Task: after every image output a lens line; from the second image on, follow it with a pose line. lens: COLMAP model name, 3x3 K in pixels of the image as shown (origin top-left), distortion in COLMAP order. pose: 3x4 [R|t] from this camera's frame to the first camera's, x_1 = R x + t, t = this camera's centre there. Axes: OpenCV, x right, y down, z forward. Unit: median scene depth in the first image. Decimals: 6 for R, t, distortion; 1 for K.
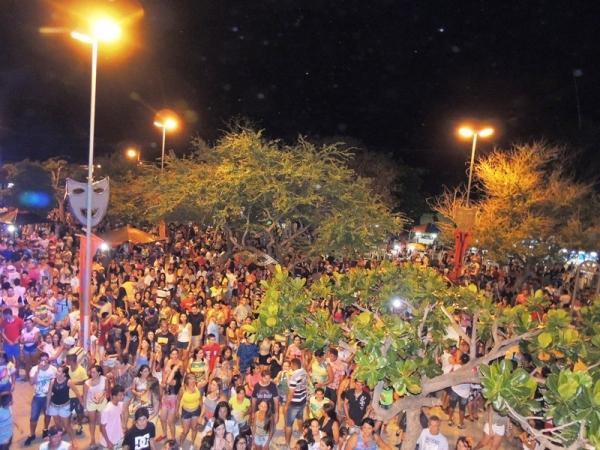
lens RADIAL K [[430.4, 0, 300.6], [0, 430.4, 225.6], [0, 0, 1]] dist [-0.005231, -0.011658]
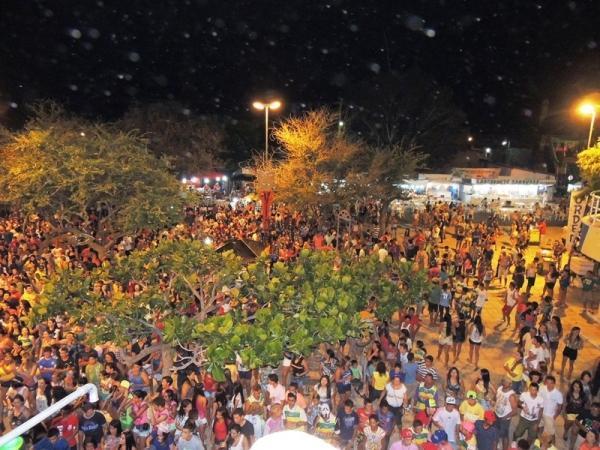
lens RADIAL K [[430.4, 0, 300.1], [0, 430.4, 225.6], [0, 0, 1]] dist [-0.005231, -0.011658]
pose [[0.955483, -0.128006, 0.265832, 0.188066], [0.090375, 0.984653, 0.149303, -0.082693], [-0.280864, -0.118632, 0.952387, -0.235683]]
